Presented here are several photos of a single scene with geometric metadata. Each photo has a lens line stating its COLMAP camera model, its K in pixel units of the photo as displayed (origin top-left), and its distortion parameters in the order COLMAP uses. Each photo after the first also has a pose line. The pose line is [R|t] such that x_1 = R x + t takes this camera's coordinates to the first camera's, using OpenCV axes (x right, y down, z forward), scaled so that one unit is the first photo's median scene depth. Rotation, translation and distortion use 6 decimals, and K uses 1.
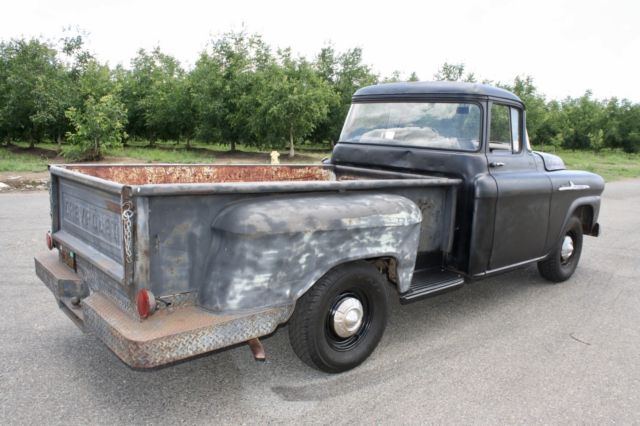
lens RADIAL K [[537.1, 0, 320.6], [0, 537.1, 217.5], [0, 0, 1]] dist [-0.138813, 0.067308]
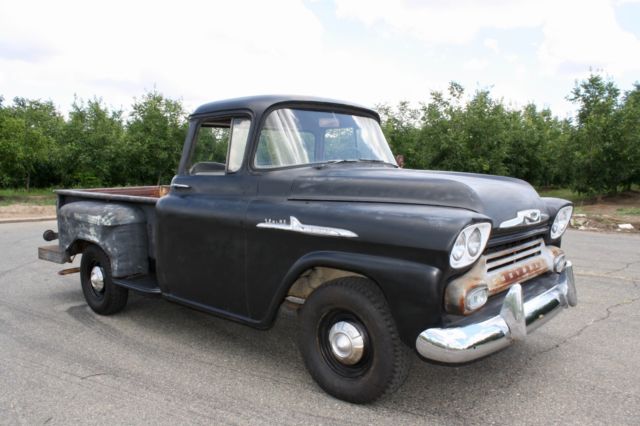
lens RADIAL K [[537.1, 0, 324.7], [0, 537.1, 212.3], [0, 0, 1]] dist [-0.138813, 0.067308]
pose [[0.111278, 0.038917, -0.993027, 1.583270], [-0.143979, 0.989322, 0.022638, -0.135412], [0.983304, 0.140456, 0.115693, 1.381978]]
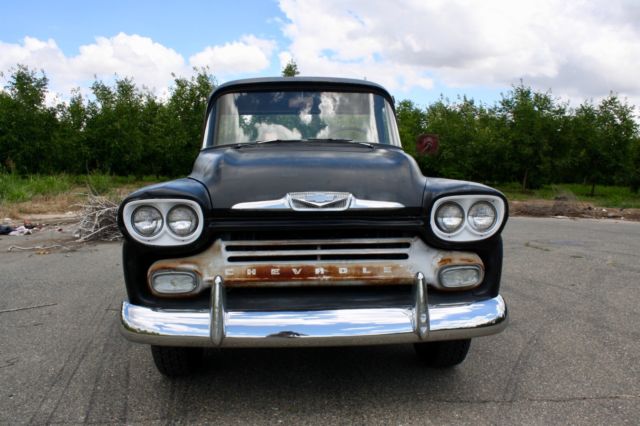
lens RADIAL K [[537.1, 0, 323.2], [0, 537.1, 212.1], [0, 0, 1]] dist [-0.138813, 0.067308]
pose [[-0.608863, 0.024902, -0.792884, 1.284610], [-0.143037, 0.979679, 0.140607, -0.241396], [0.780273, 0.199022, -0.592928, 2.242561]]
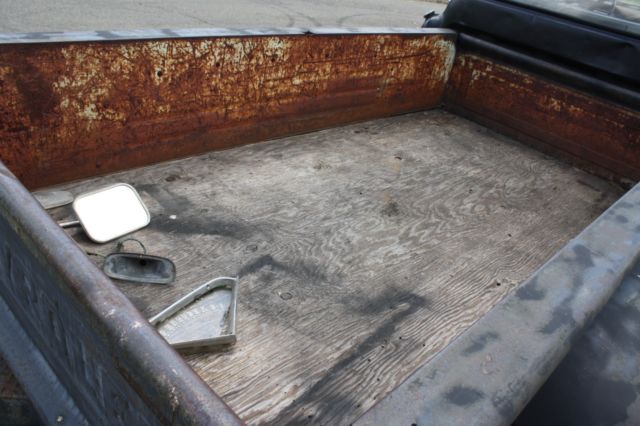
lens RADIAL K [[537.1, 0, 319.4], [0, 537.1, 213.7], [0, 0, 1]] dist [-0.138813, 0.067308]
pose [[0.987323, 0.065118, 0.144753, -0.275570], [-0.112783, 0.929516, 0.351114, -0.141573], [-0.111687, -0.362988, 0.925076, 0.614749]]
